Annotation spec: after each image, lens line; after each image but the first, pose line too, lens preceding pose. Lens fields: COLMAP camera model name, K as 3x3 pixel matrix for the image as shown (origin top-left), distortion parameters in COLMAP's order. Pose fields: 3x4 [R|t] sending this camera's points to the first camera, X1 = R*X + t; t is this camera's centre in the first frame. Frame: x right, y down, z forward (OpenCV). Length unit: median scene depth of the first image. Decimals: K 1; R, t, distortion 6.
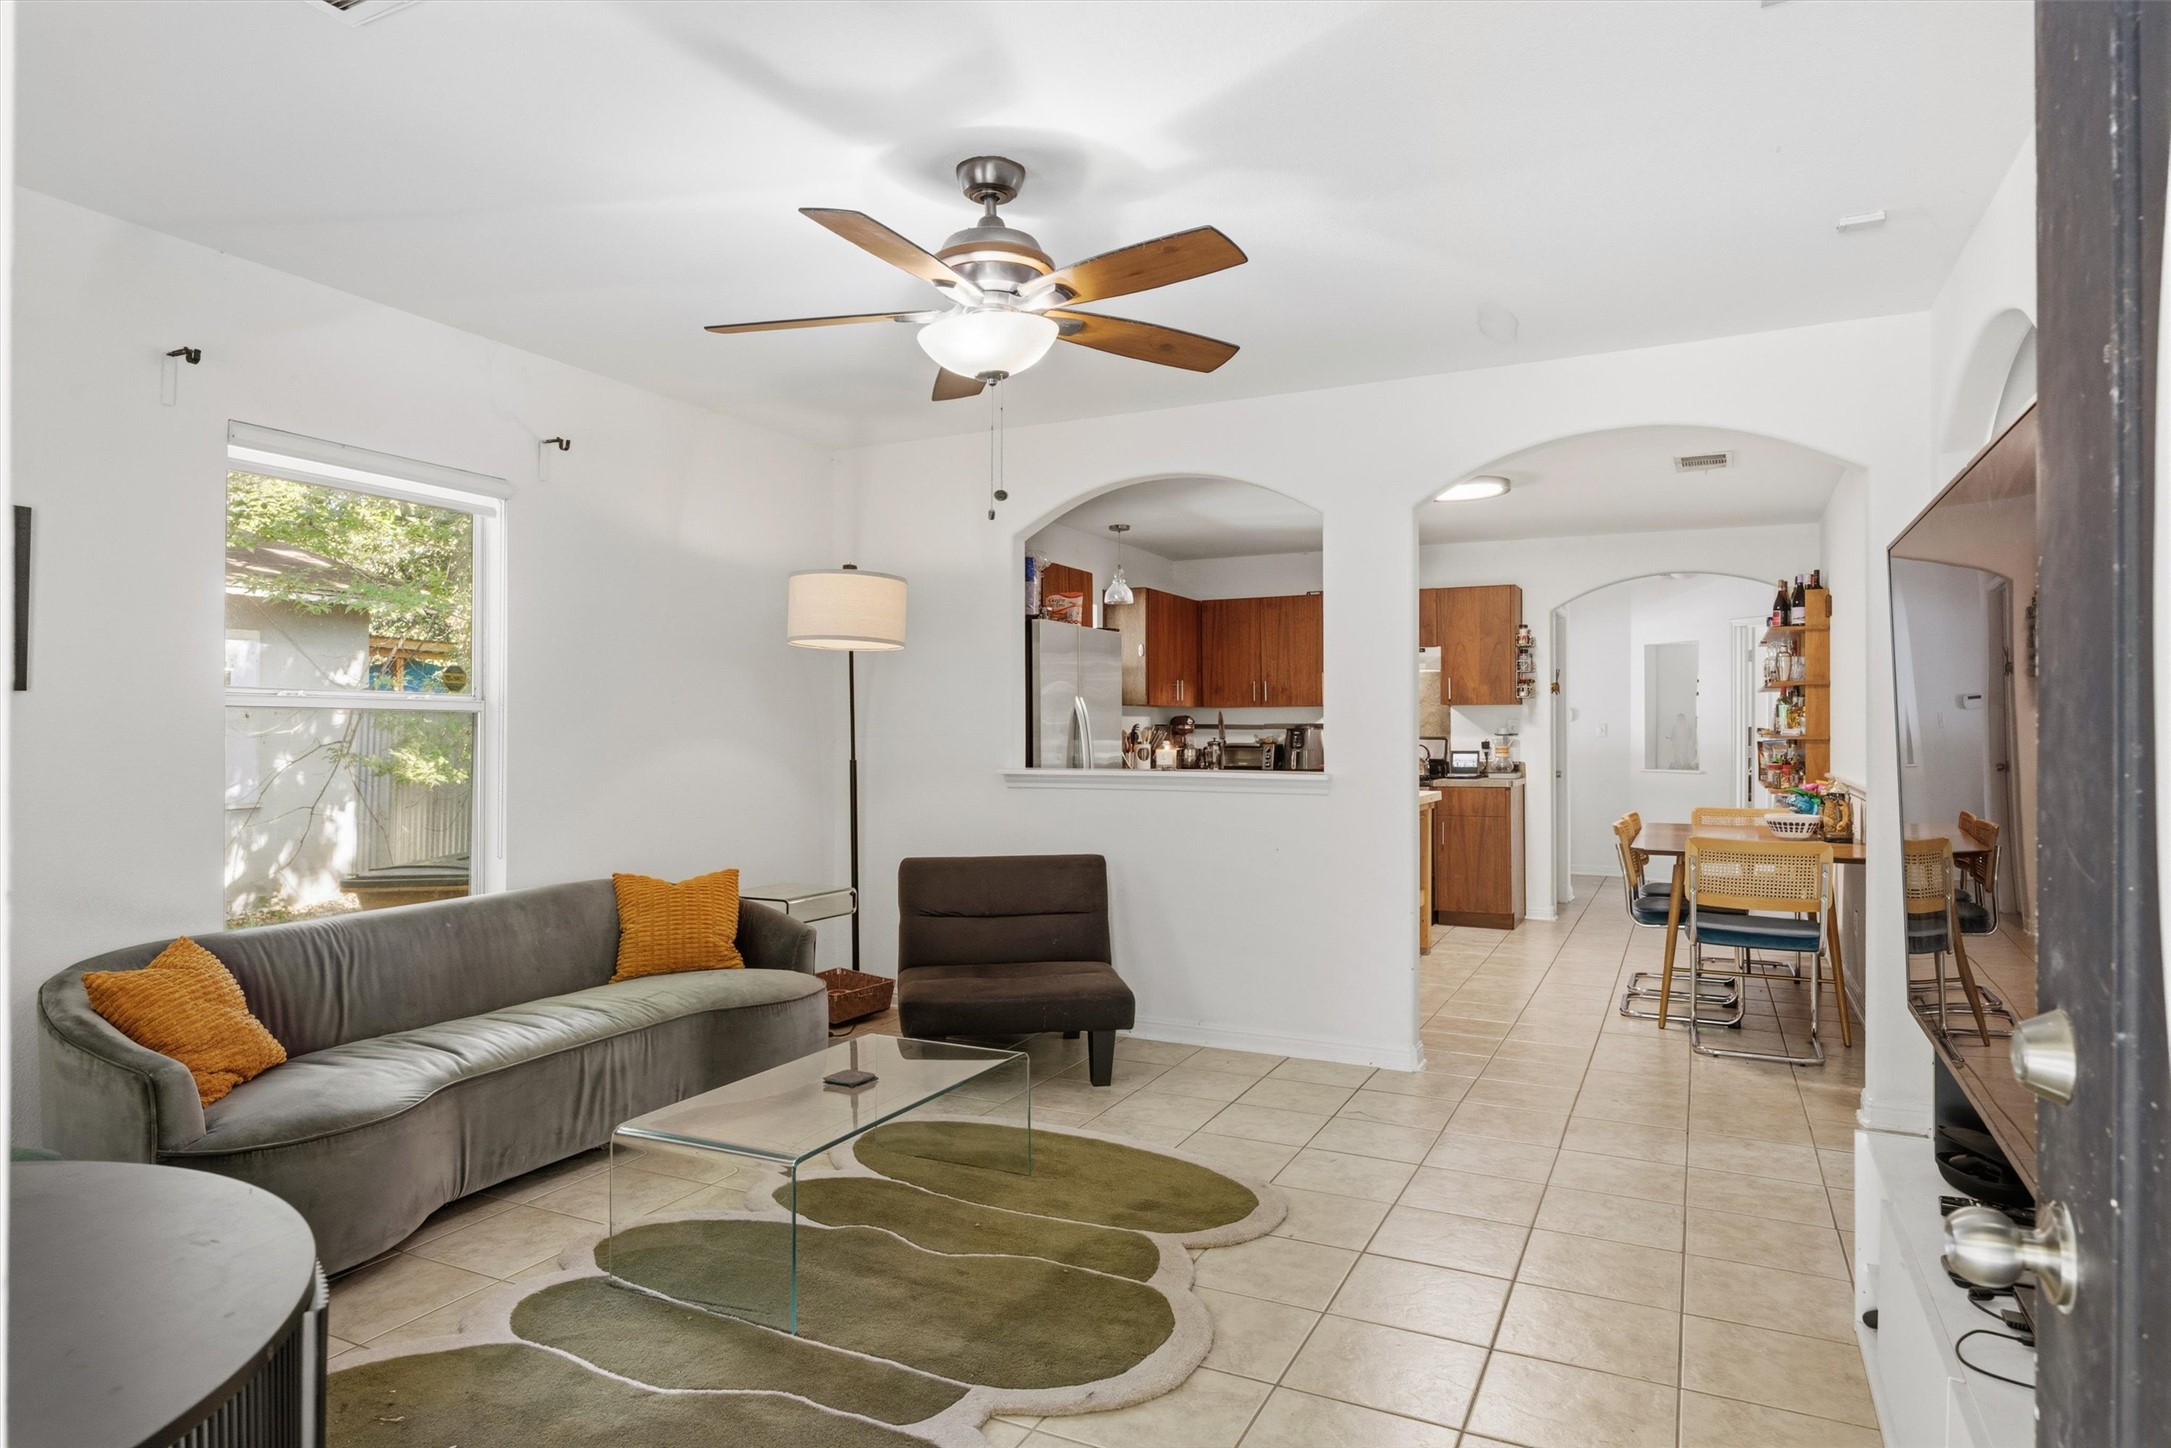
lens RADIAL K [[1227.5, 0, 1094.7], [0, 1227.5, 724.1], [0, 0, 1]] dist [-0.006774, -0.000897]
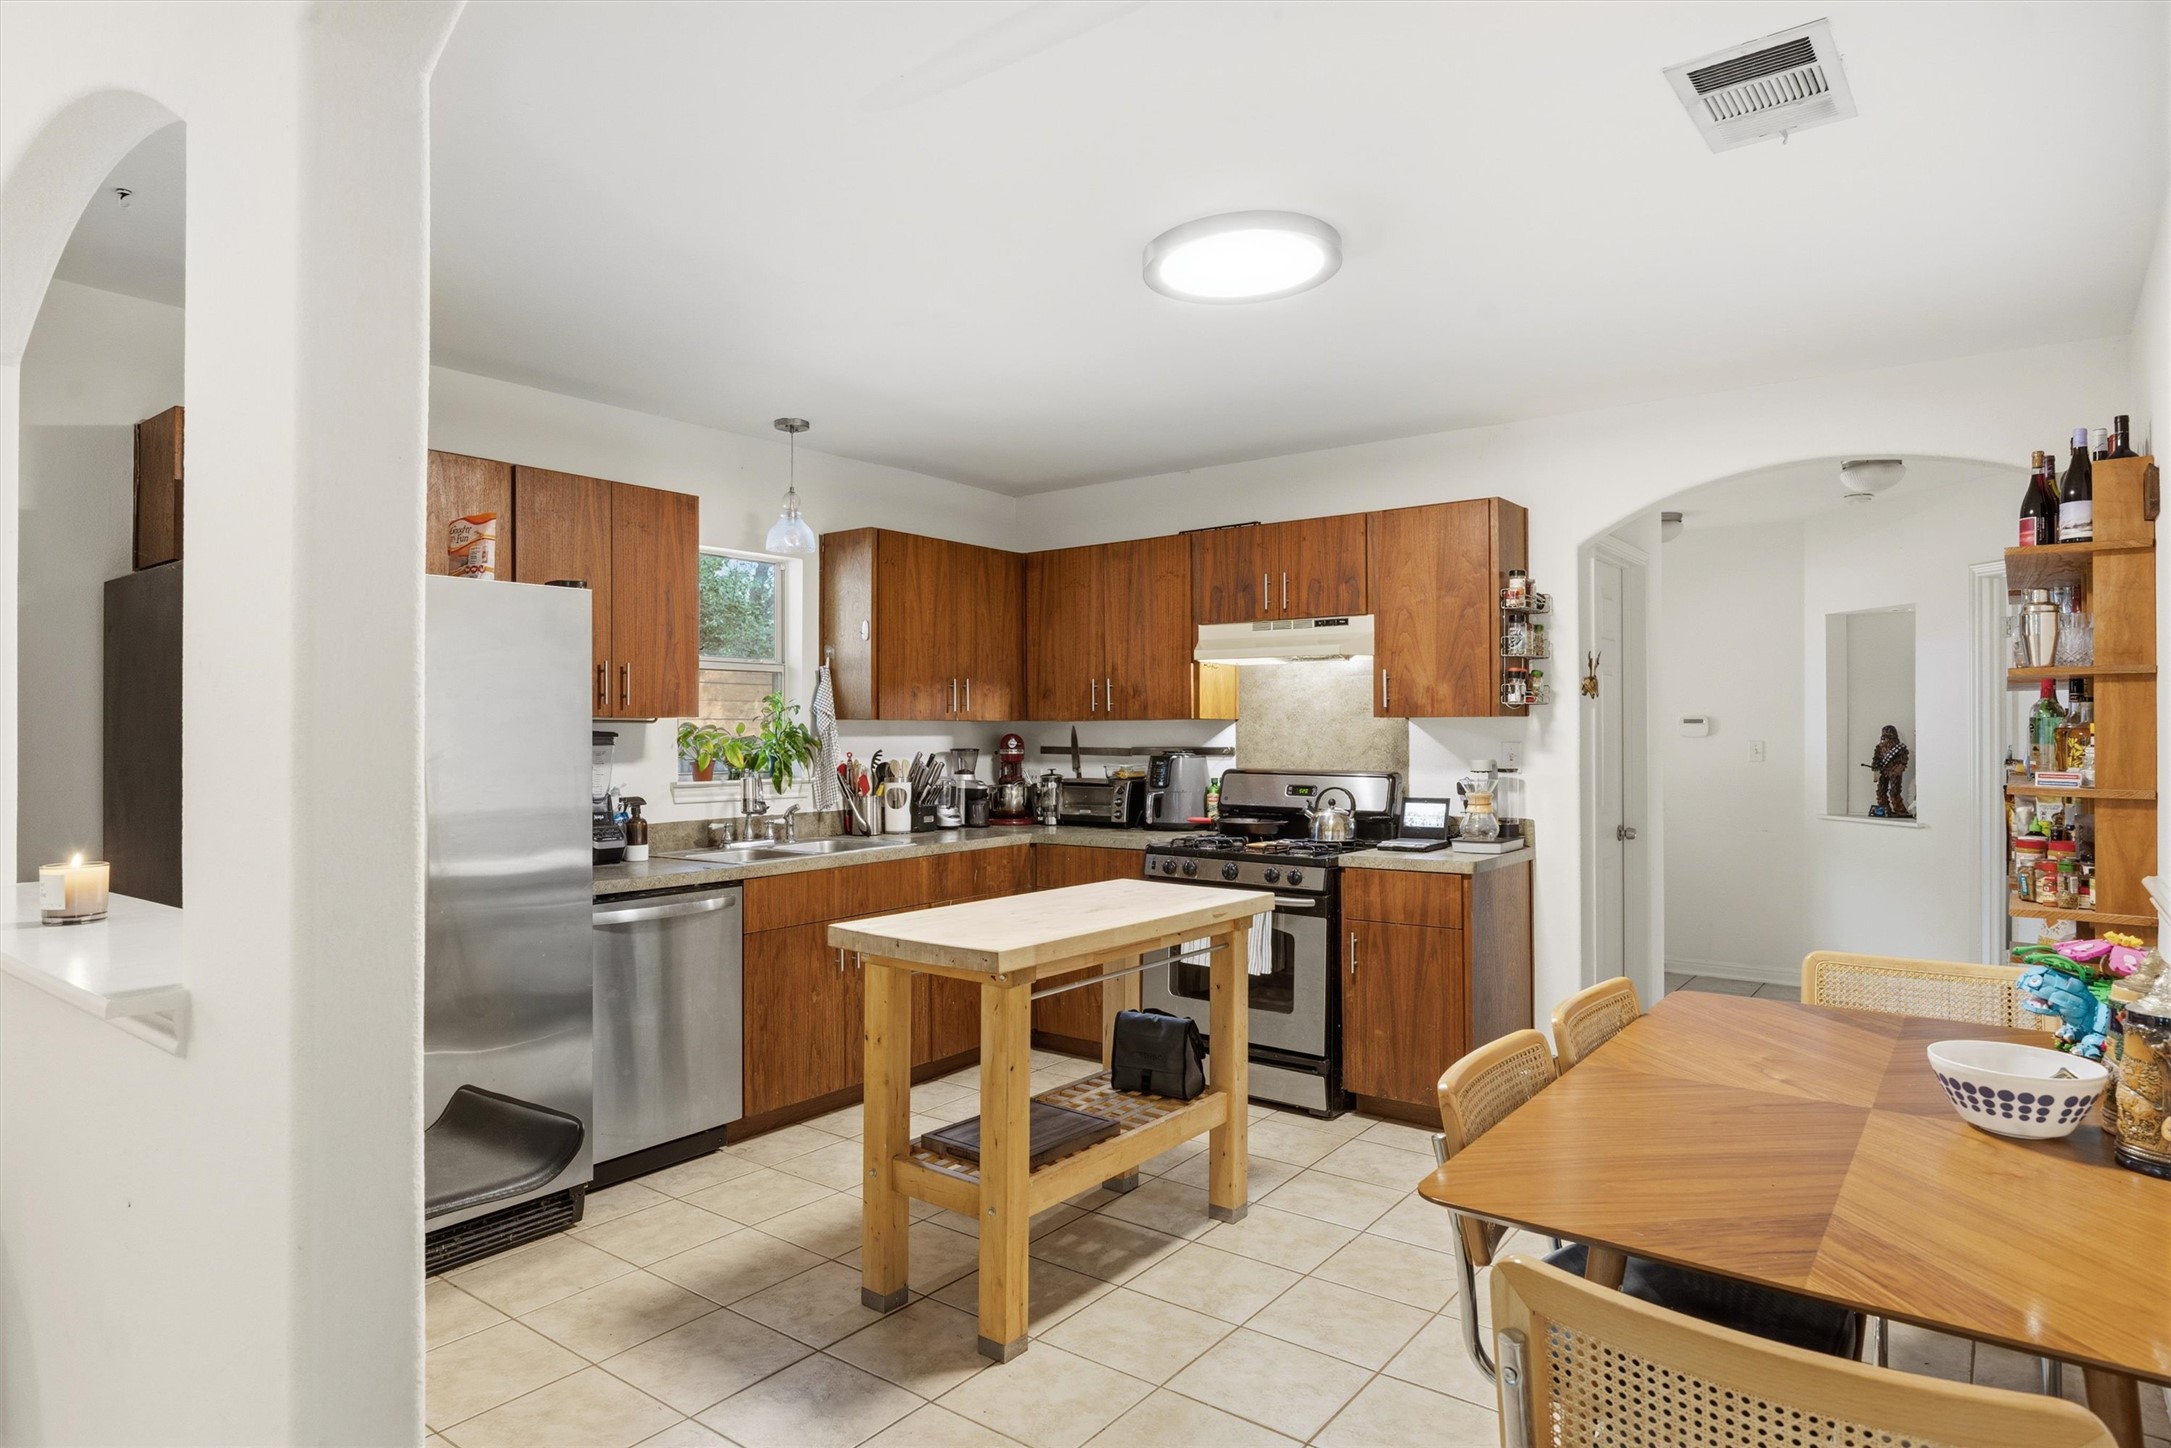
lens RADIAL K [[1227.5, 0, 1077.1], [0, 1227.5, 724.4], [0, 0, 1]] dist [-0.006774, -0.000897]
pose [[0.980808, -0.002408, -0.194960, 0.262347], [0.002185, 0.999997, -0.001358, -0.012243], [0.194962, 0.000906, 0.980810, 0.424472]]
